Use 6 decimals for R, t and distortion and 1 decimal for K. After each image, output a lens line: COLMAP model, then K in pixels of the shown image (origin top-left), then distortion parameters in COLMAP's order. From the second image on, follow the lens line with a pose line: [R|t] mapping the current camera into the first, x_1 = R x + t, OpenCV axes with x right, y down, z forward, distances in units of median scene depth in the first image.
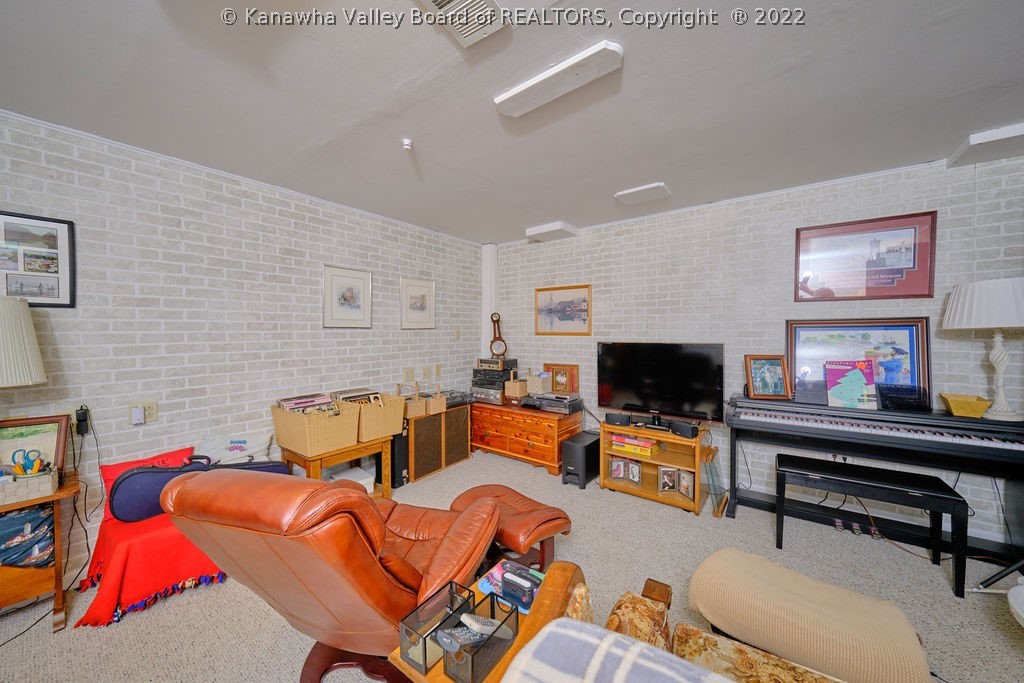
lens RADIAL K [[364.0, 0, 508.5], [0, 364.0, 338.2], [0, 0, 1]] dist [-0.001074, -0.000099]
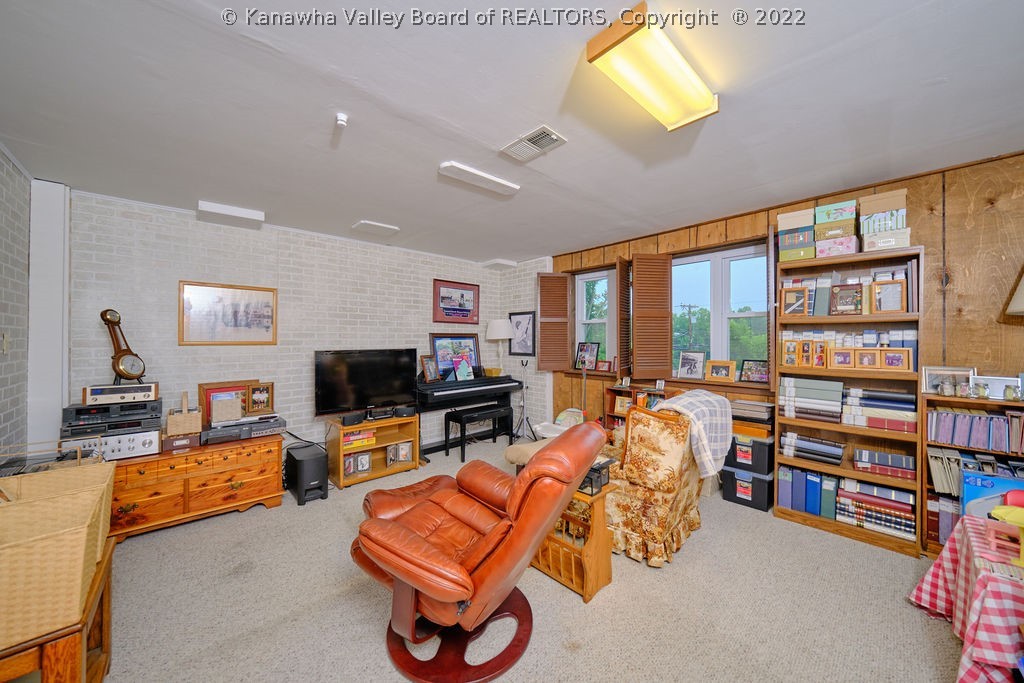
lens RADIAL K [[364.0, 0, 508.5], [0, 364.0, 338.2], [0, 0, 1]] dist [-0.001074, -0.000099]
pose [[0.174323, 0.006459, 0.984667, -0.674926], [0.019382, 0.999762, -0.009989, -0.004068], [-0.984498, 0.020826, 0.174156, 0.320201]]
